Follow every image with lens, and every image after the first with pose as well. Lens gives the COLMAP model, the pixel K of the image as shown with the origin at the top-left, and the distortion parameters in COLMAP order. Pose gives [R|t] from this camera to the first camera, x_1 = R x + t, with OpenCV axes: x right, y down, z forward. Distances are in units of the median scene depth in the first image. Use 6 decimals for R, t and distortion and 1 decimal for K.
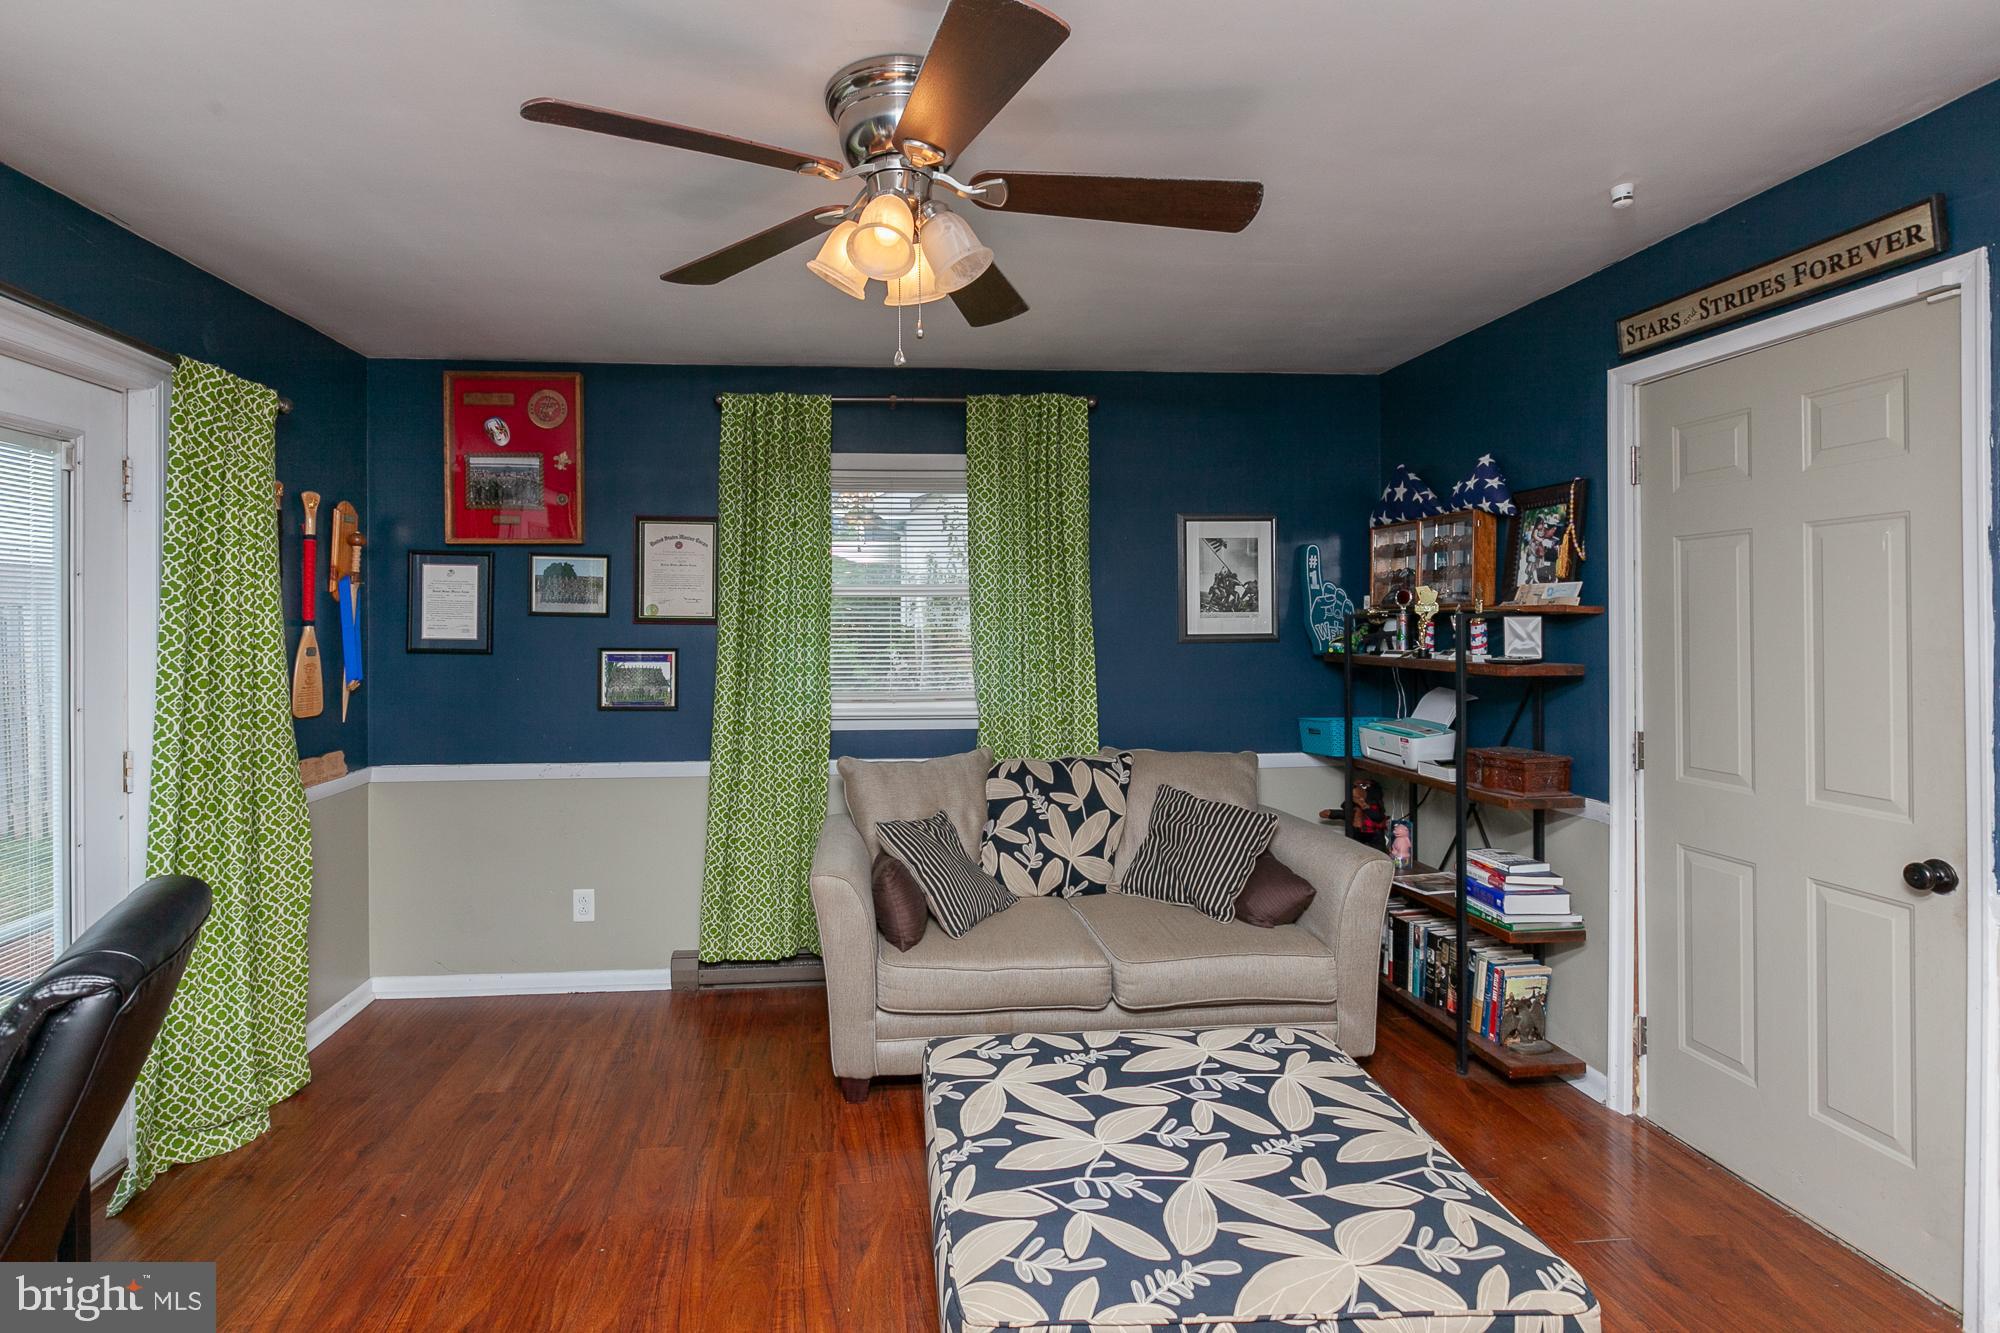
lens RADIAL K [[1117.5, 0, 944.8], [0, 1117.5, 665.6], [0, 0, 1]] dist [-0.008378, 0.000048]
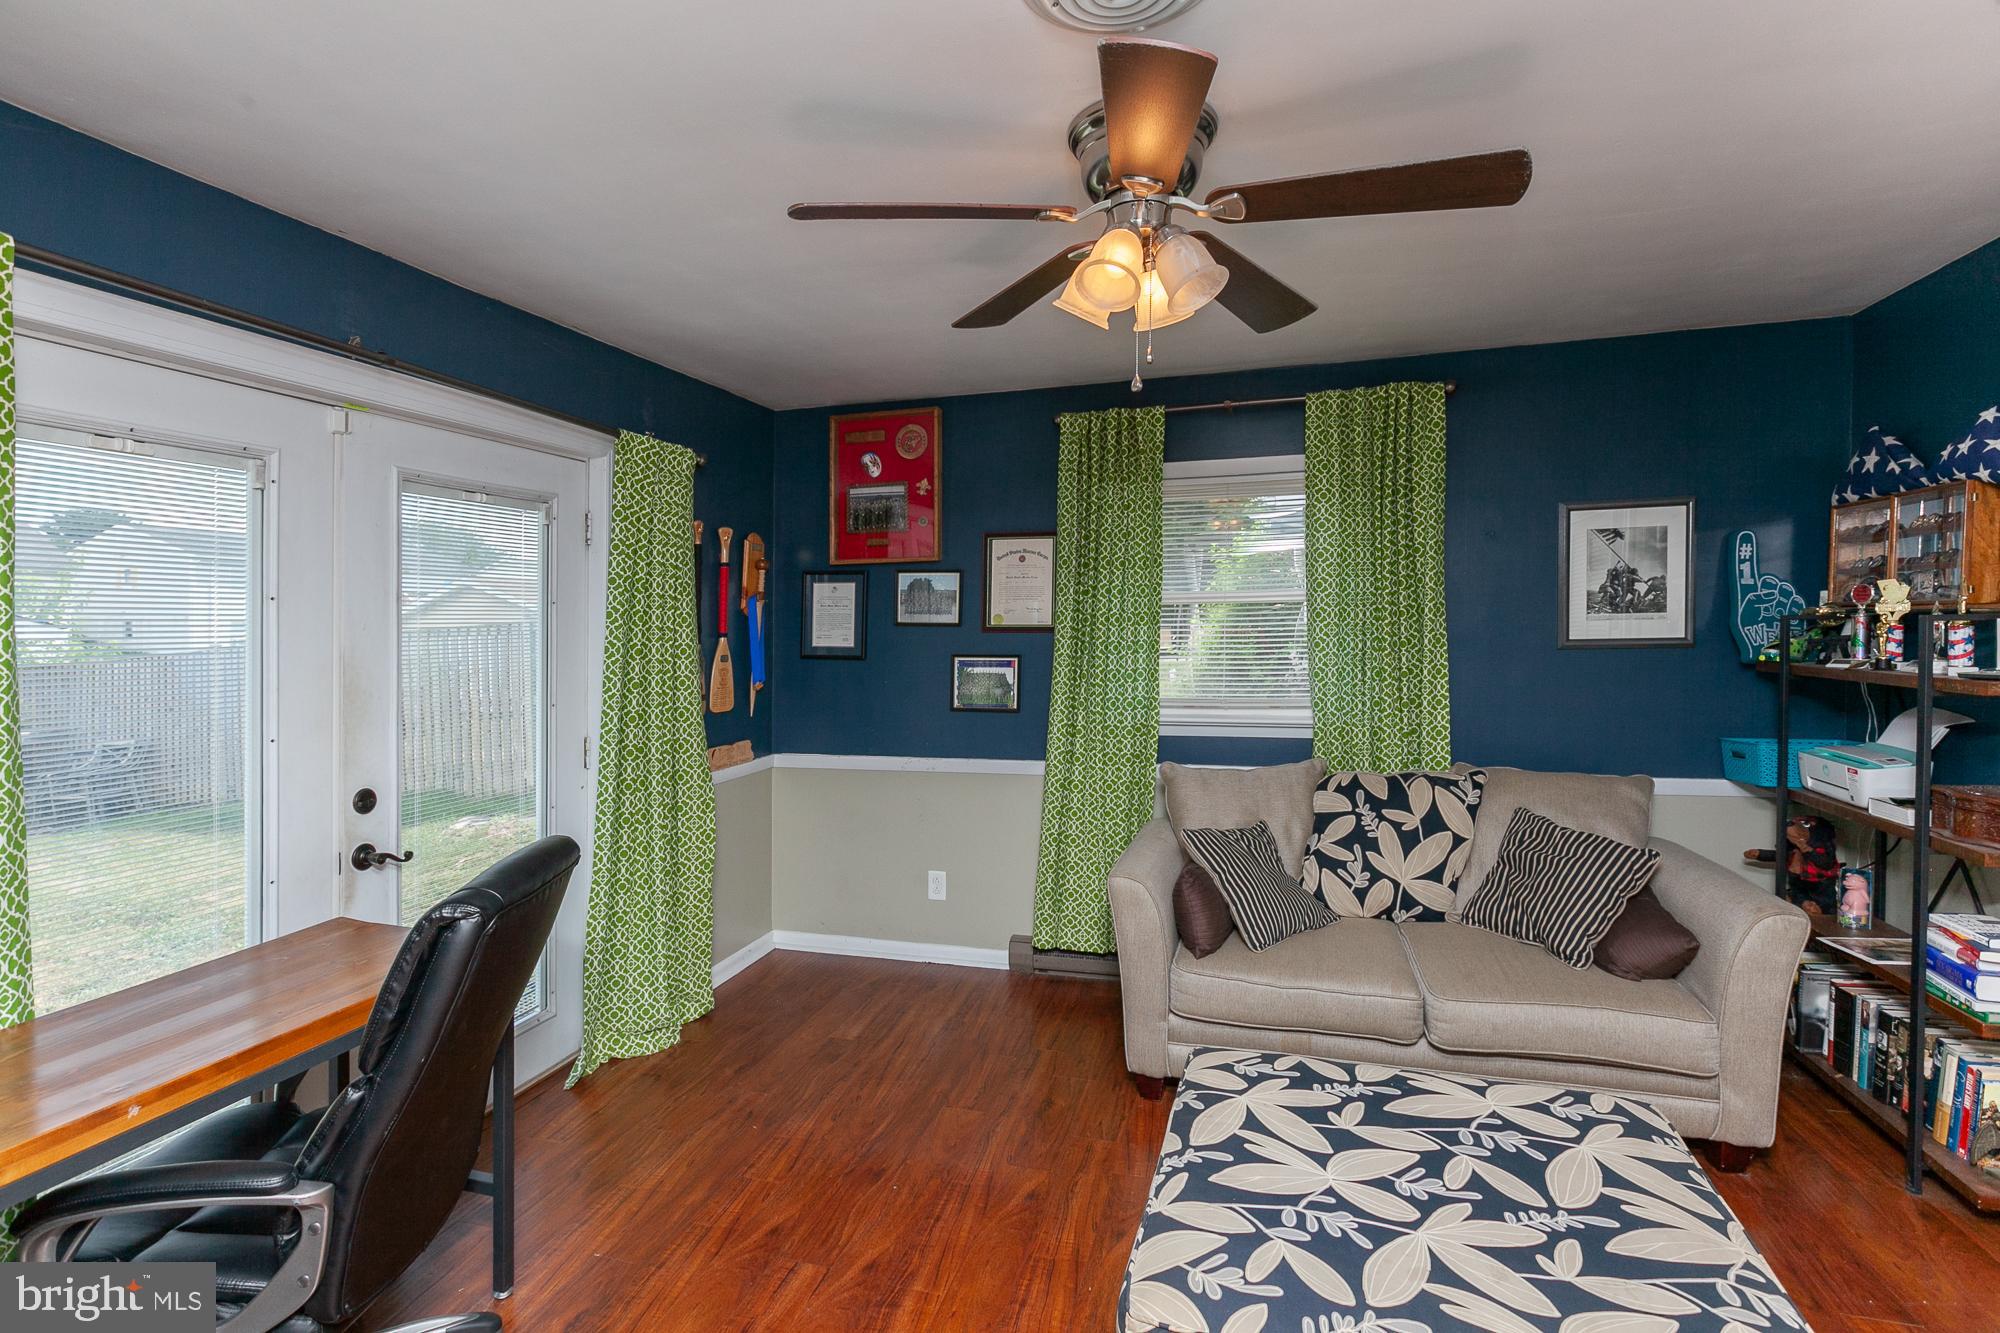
lens RADIAL K [[1117.5, 0, 944.8], [0, 1117.5, 665.6], [0, 0, 1]] dist [-0.008378, 0.000048]
pose [[0.907278, 0.006151, -0.420487, 0.162350], [-0.002350, 0.999952, 0.009557, -0.016655], [0.420526, -0.007683, 0.907248, -0.009806]]
